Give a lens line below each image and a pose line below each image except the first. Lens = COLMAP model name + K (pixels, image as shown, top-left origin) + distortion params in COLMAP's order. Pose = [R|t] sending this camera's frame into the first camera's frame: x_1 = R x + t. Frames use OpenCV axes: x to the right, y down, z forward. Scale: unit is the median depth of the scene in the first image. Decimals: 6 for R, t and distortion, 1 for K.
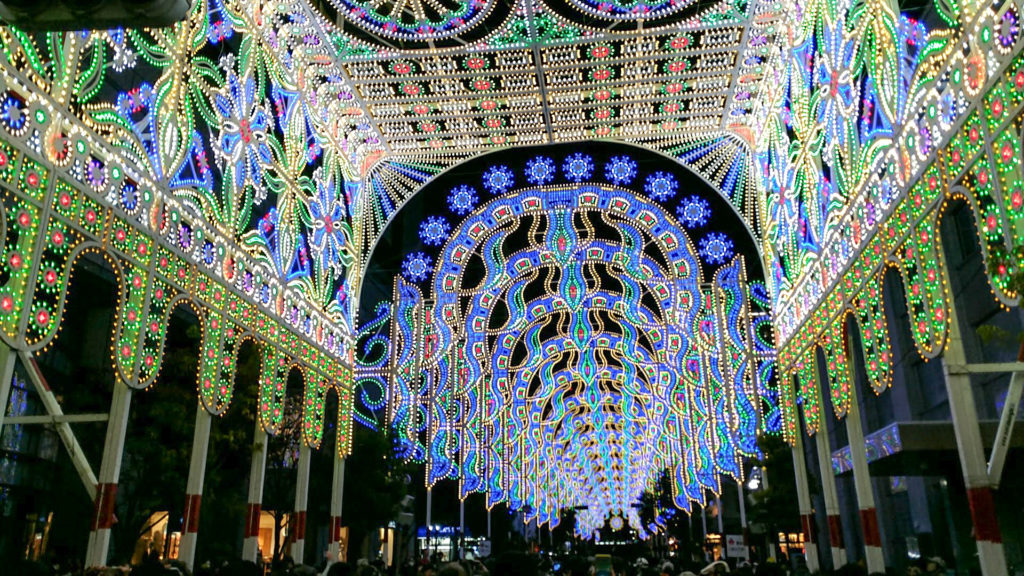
lens RADIAL K [[781.0, 0, 512.0], [0, 781.0, 278.0], [0, 0, 1]] dist [0.038346, -0.016999]
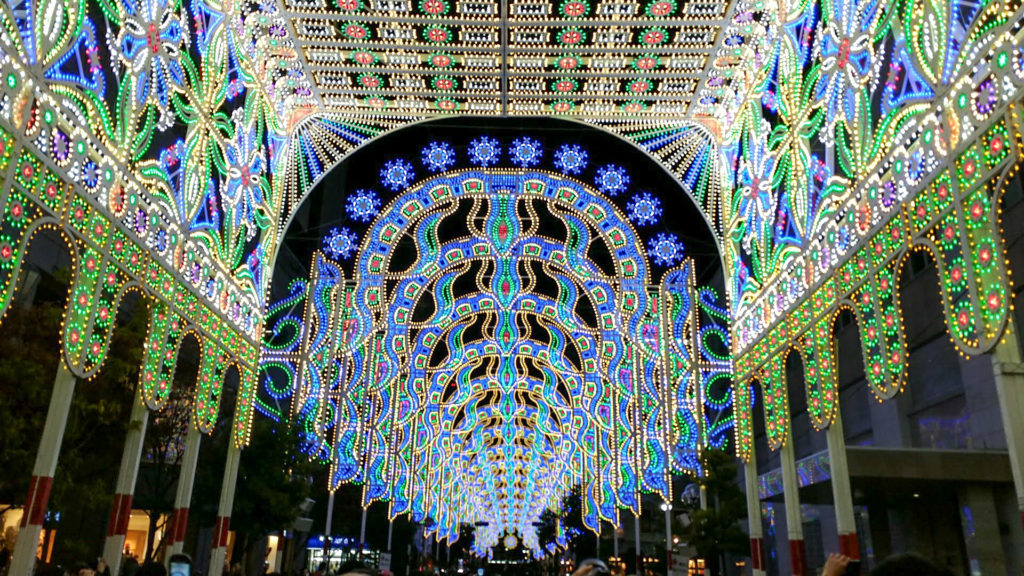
lens RADIAL K [[781.0, 0, 506.9], [0, 781.0, 274.2], [0, 0, 1]] dist [0.038346, -0.016999]
pose [[0.991236, 0.080208, 0.104963, -0.028060], [-0.077724, 0.996594, -0.027552, 0.037187], [-0.106816, 0.019153, 0.994094, 0.101960]]
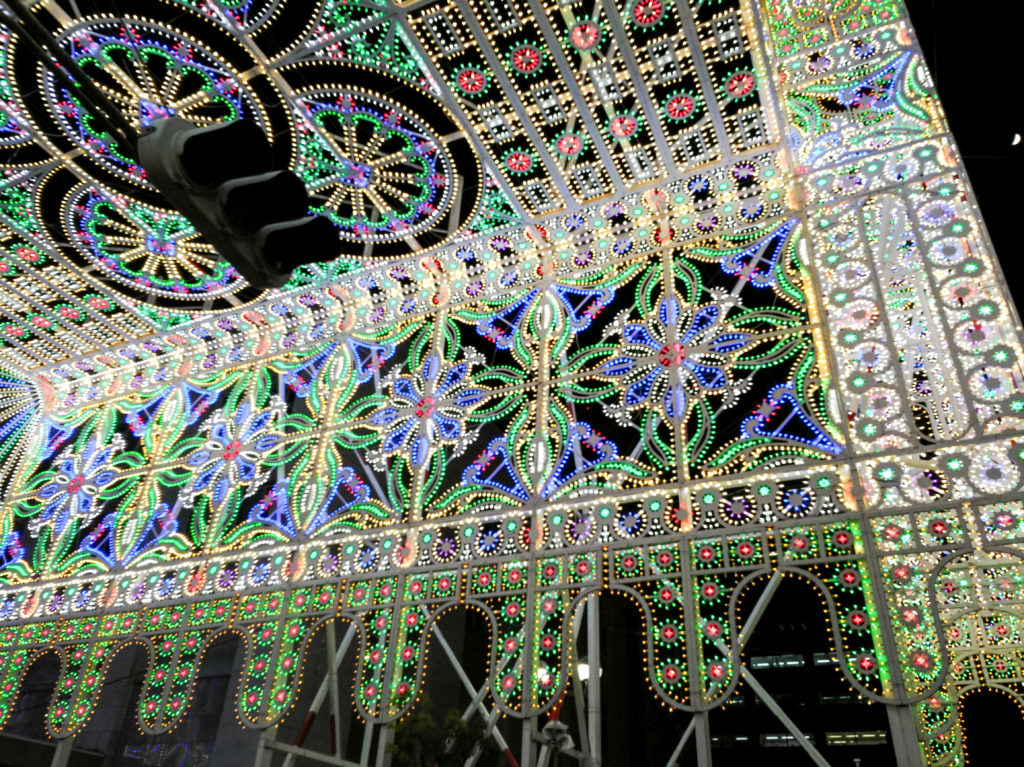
lens RADIAL K [[794.2, 0, 503.3], [0, 794.2, 386.5], [0, 0, 1]] dist [0.011115, -0.005775]
pose [[0.311322, 0.537786, 0.783495, -0.291380], [-0.360239, 0.829719, -0.426373, 0.022865], [-0.879378, -0.149506, 0.452042, 0.078497]]
